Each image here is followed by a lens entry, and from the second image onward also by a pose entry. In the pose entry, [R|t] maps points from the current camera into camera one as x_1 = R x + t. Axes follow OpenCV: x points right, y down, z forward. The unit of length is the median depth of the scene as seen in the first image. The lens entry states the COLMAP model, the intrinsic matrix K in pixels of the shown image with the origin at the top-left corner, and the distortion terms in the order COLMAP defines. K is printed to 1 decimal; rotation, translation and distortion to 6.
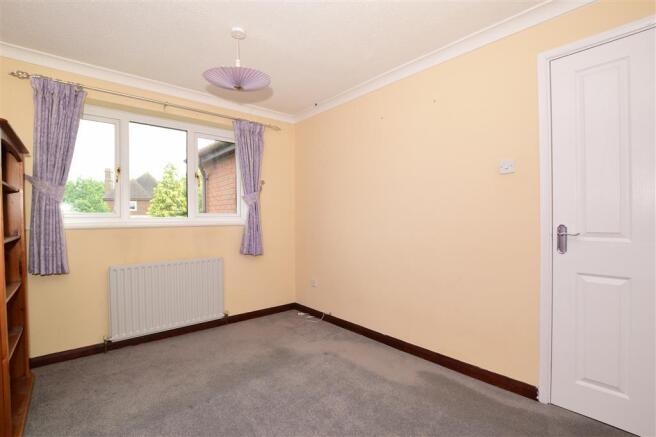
lens RADIAL K [[288.8, 0, 331.2], [0, 288.8, 219.2], [0, 0, 1]] dist [-0.000741, -0.000749]
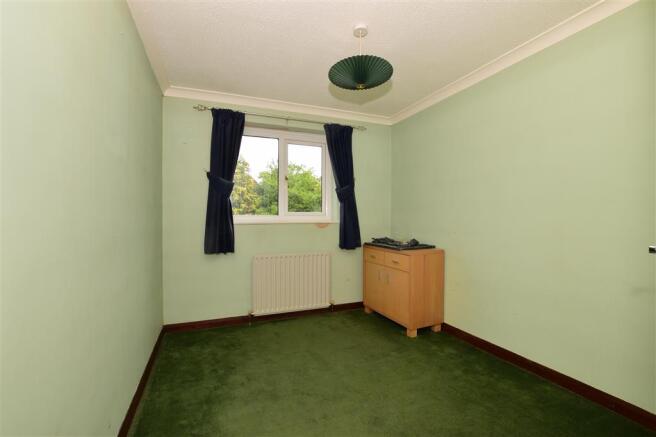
lens RADIAL K [[288.5, 0, 323.2], [0, 288.5, 218.4], [0, 0, 1]] dist [-0.000060, -0.000673]
pose [[0.959297, 0.007632, -0.282296, -0.105658], [-0.007463, 0.999971, 0.001673, 0.001725], [0.282300, 0.000502, 0.959326, -0.084342]]
